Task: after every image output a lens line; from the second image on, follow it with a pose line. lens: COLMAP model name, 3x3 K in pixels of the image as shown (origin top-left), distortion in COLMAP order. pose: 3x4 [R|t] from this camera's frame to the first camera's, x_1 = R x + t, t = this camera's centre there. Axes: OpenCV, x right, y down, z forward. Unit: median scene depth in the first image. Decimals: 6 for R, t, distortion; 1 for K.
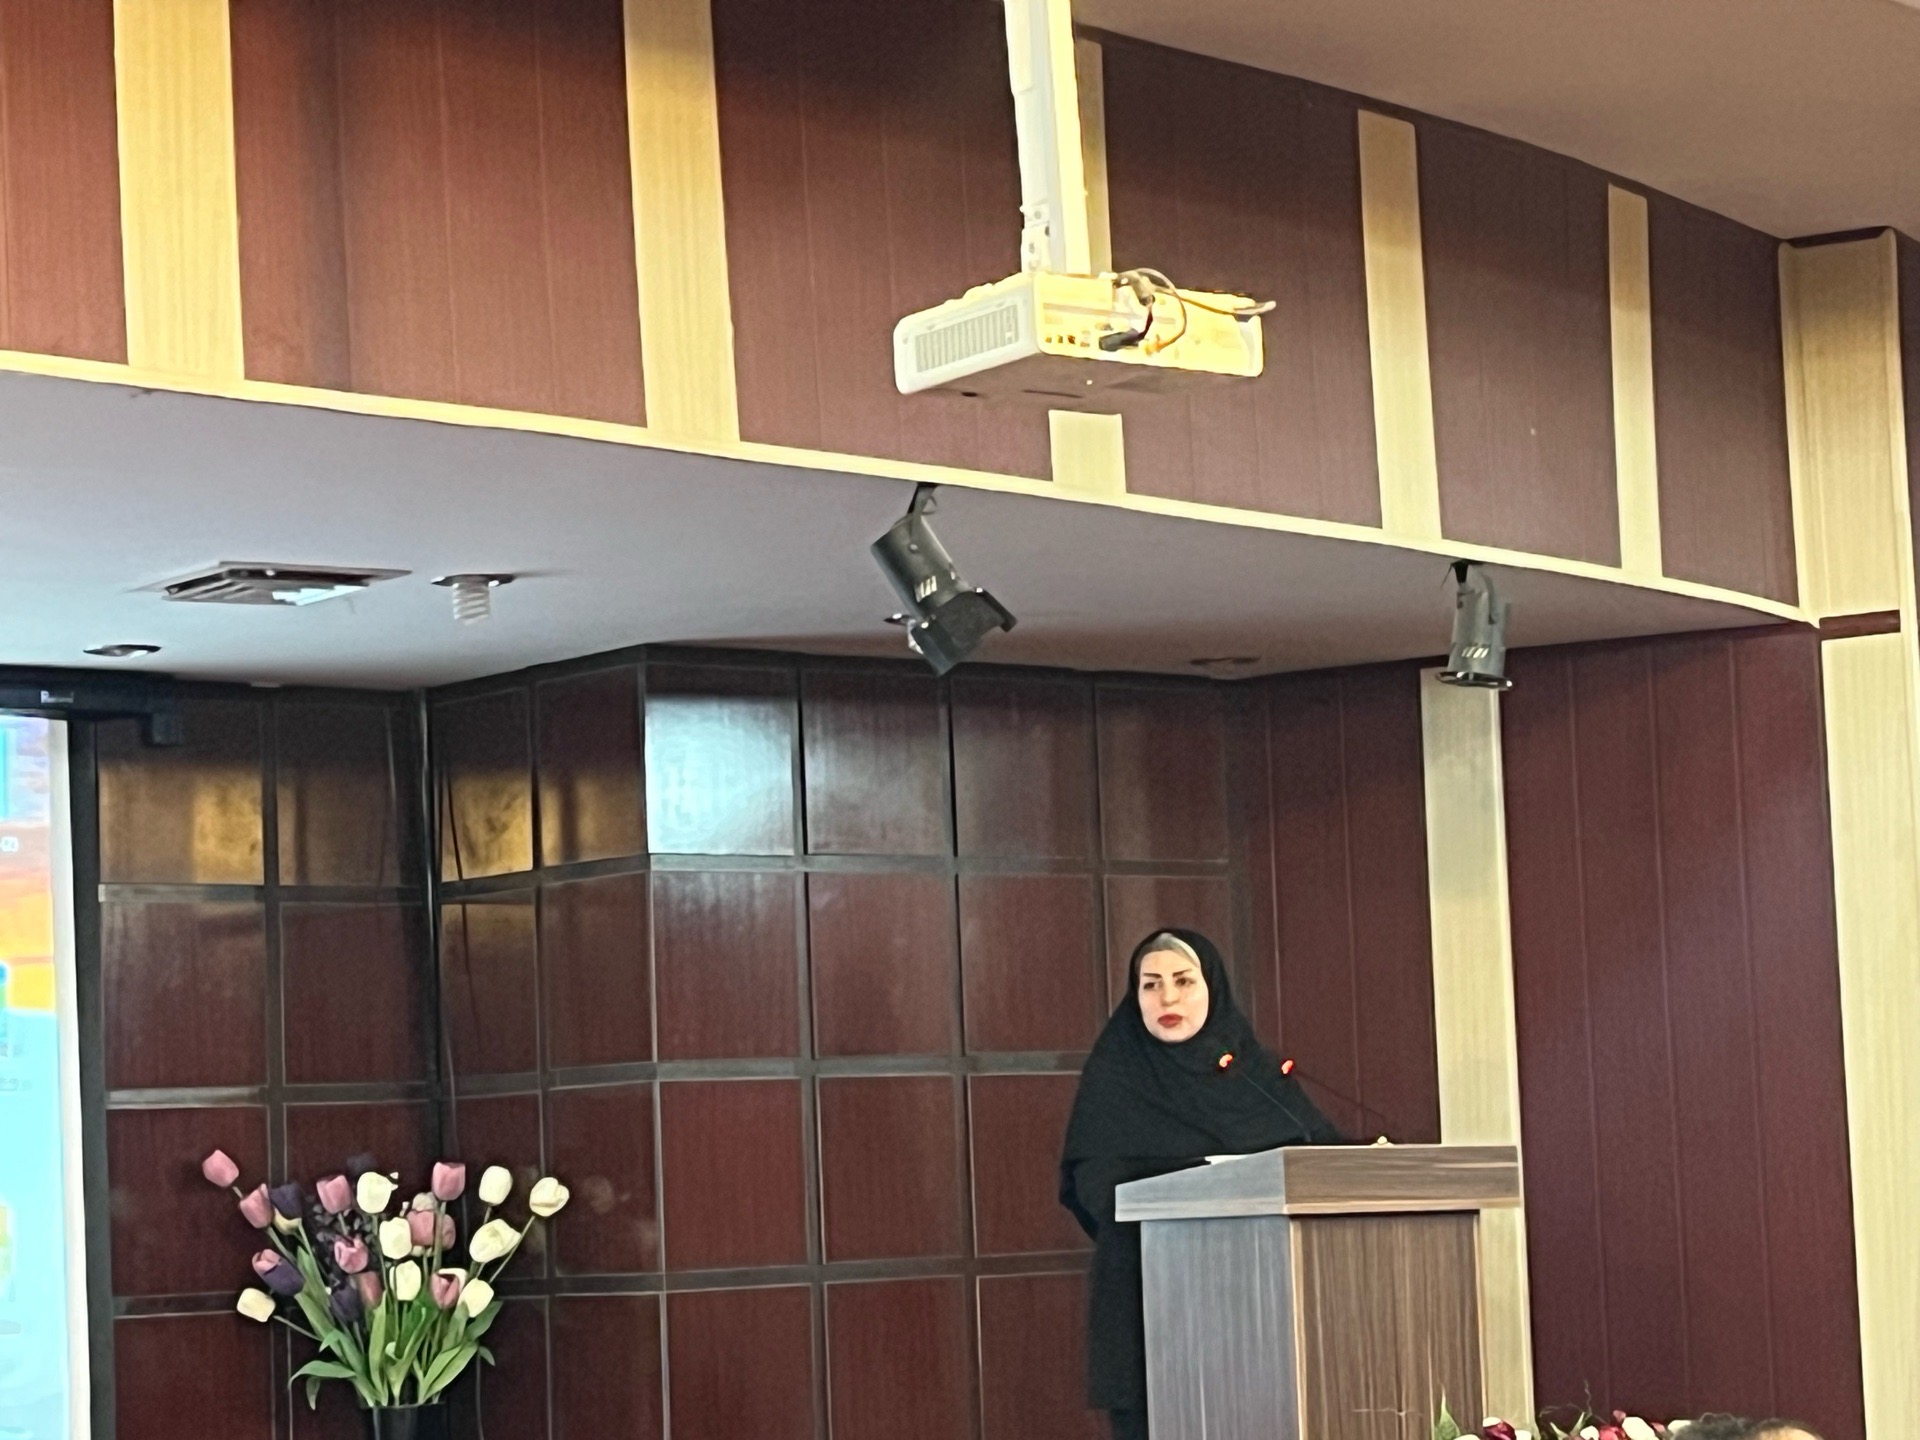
lens RADIAL K [[4887.8, 0, 960.0], [0, 4887.8, 720.0], [0, 0, 1]] dist [0.045673, 0.406573]
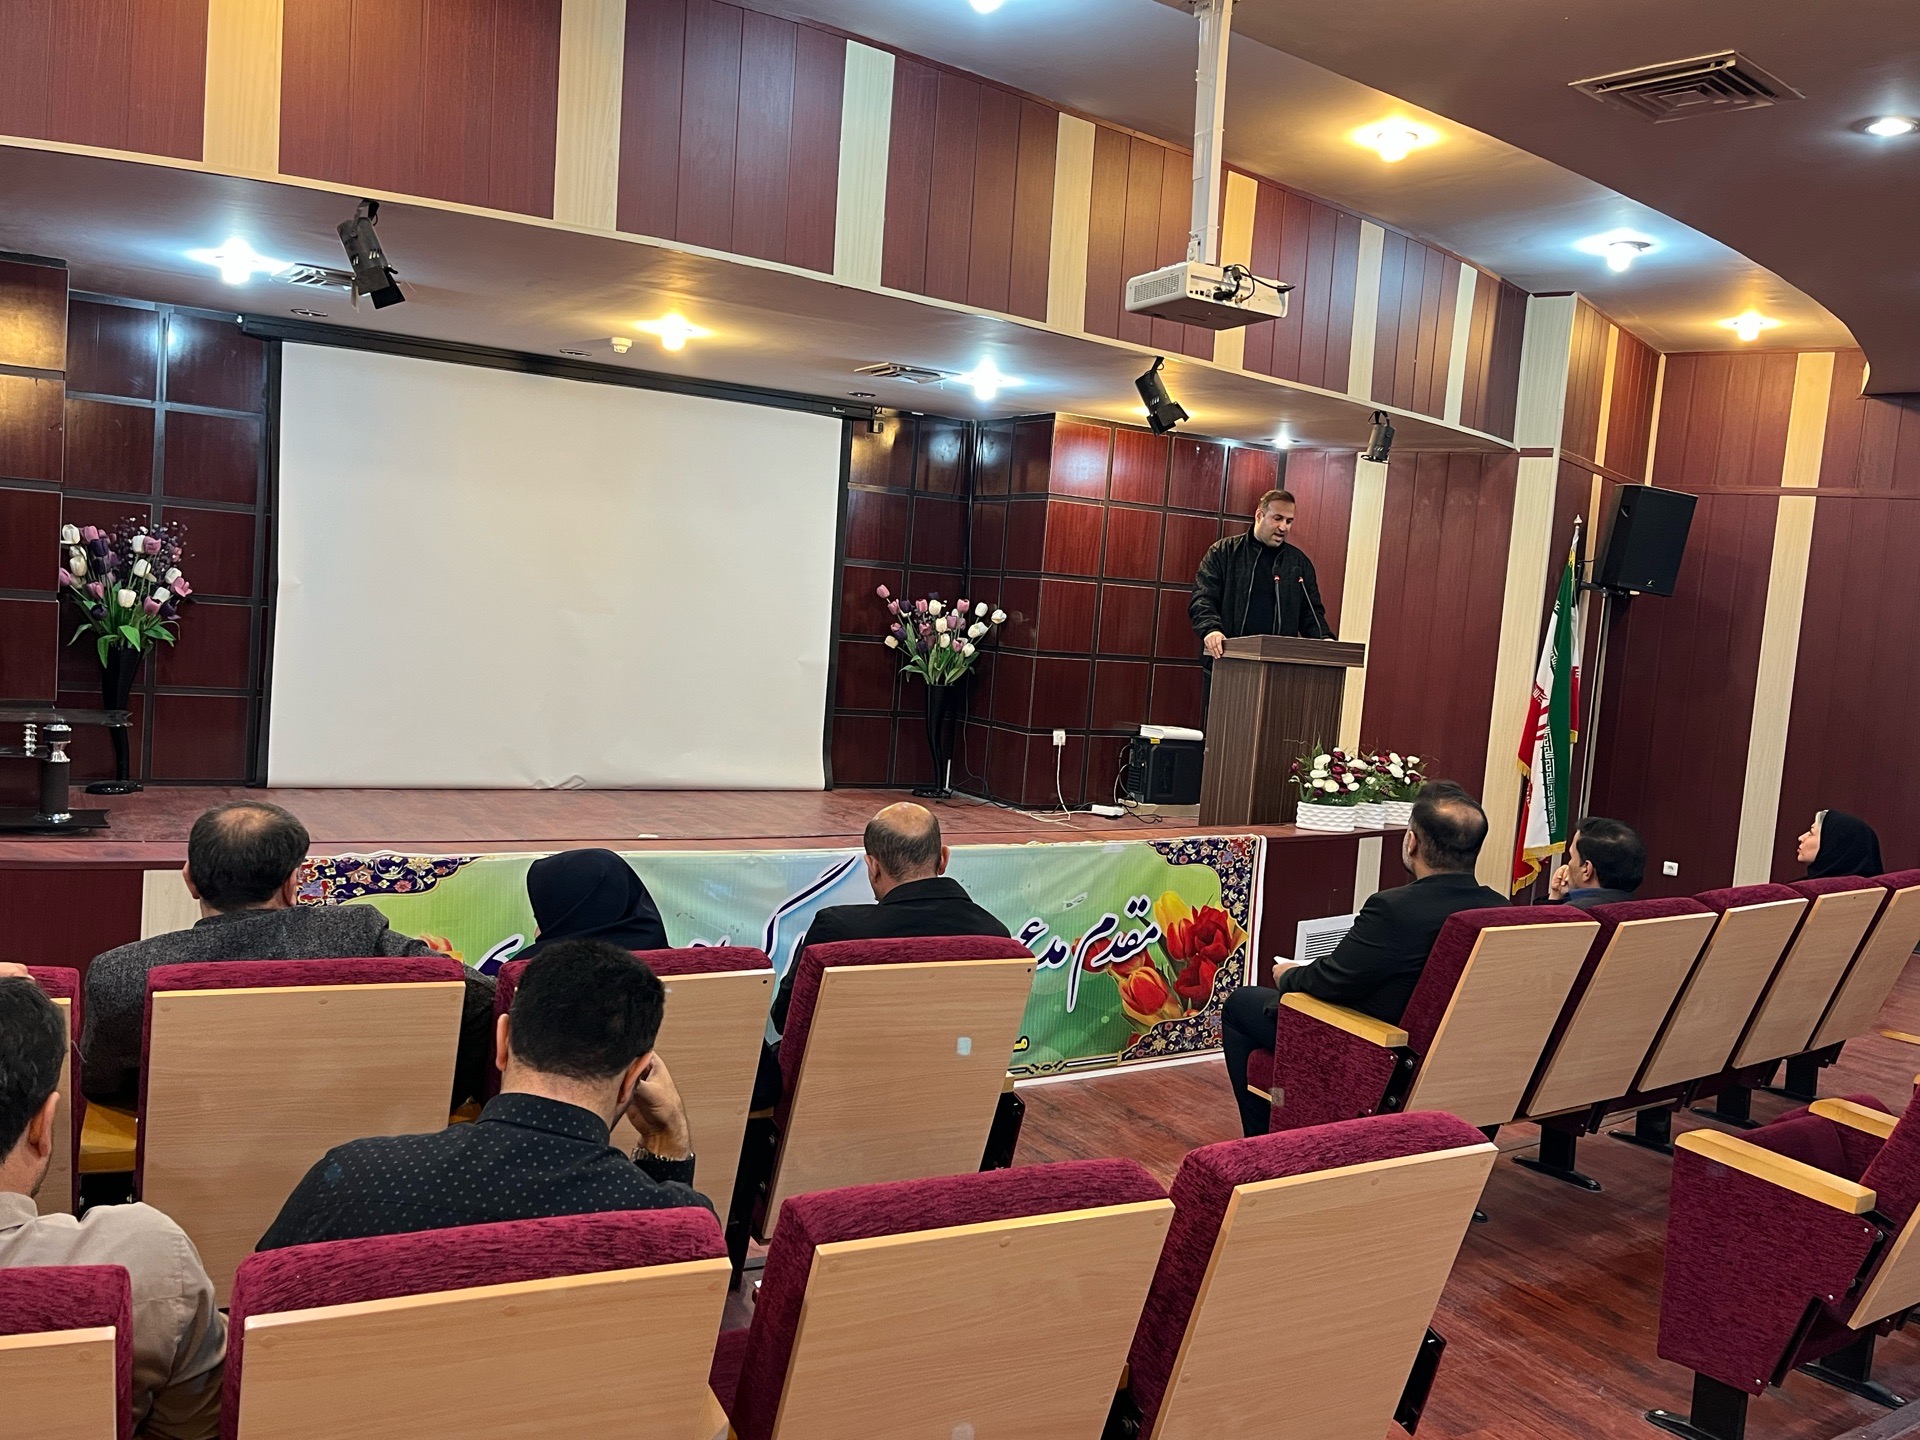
lens RADIAL K [[1599.1, 0, 960.0], [0, 1599.1, 720.0], [0, 0, 1]] dist [0.084756, -0.118816]
pose [[0.982856, 0.128173, -0.132536, 0.019682], [-0.103219, 0.978144, 0.180499, -0.004192], [0.152774, -0.163724, 0.974605, 0.122056]]
